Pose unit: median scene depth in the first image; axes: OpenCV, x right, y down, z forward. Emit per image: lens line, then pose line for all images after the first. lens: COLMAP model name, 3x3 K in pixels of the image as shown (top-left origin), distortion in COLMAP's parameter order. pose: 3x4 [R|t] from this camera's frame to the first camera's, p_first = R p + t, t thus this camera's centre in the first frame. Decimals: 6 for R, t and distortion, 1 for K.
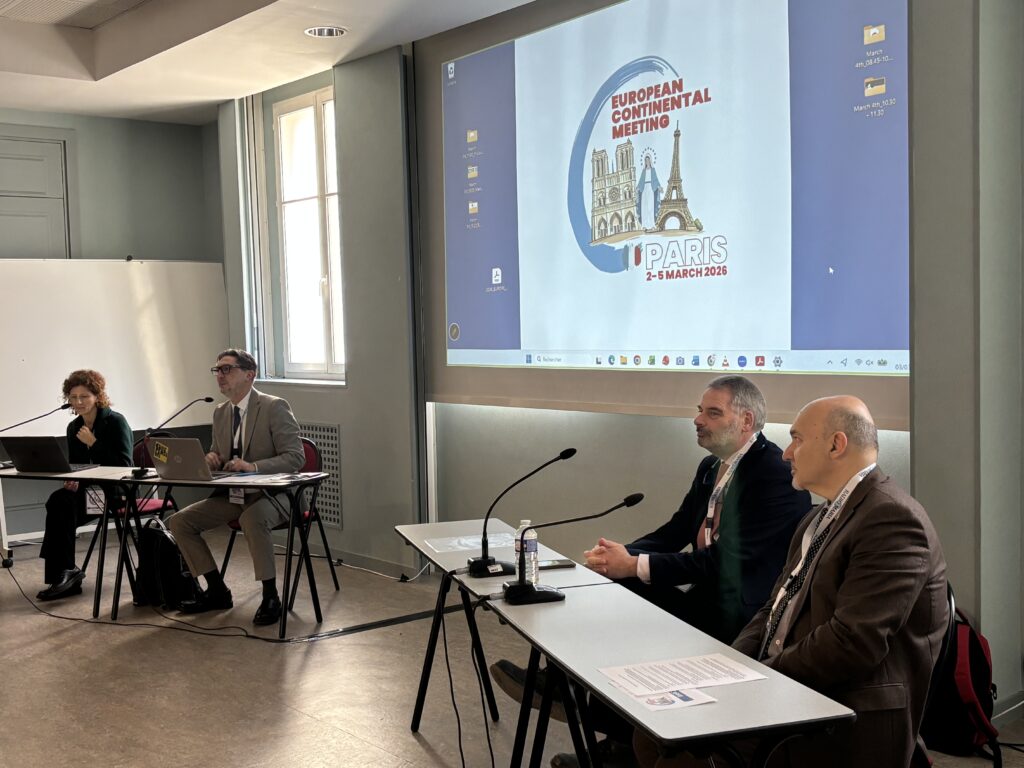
lens RADIAL K [[1221.4, 0, 512.0], [0, 1221.4, 384.0], [0, 0, 1]] dist [0.093738, -0.017836]
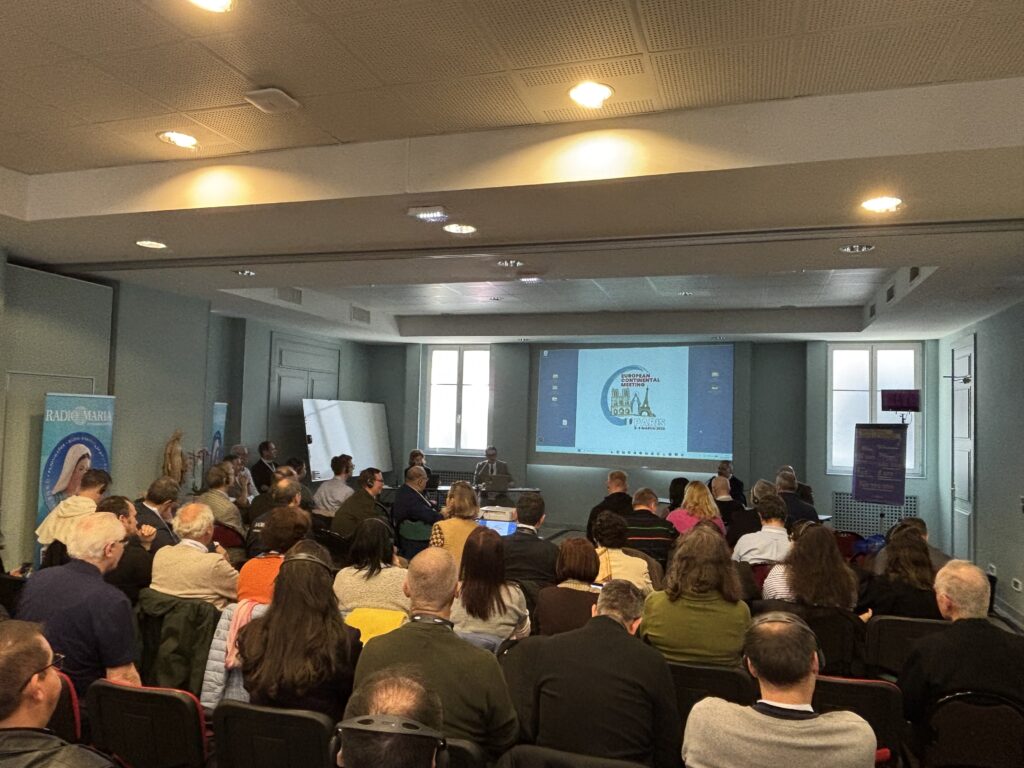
lens RADIAL K [[716.3, 0, 512.0], [0, 716.3, 384.0], [0, 0, 1]] dist [0.010341, -0.002289]
pose [[0.839083, 0.069279, 0.539574, -1.282075], [-0.019761, 0.995085, -0.097034, -0.009992], [-0.543645, 0.070758, 0.836328, -0.501173]]
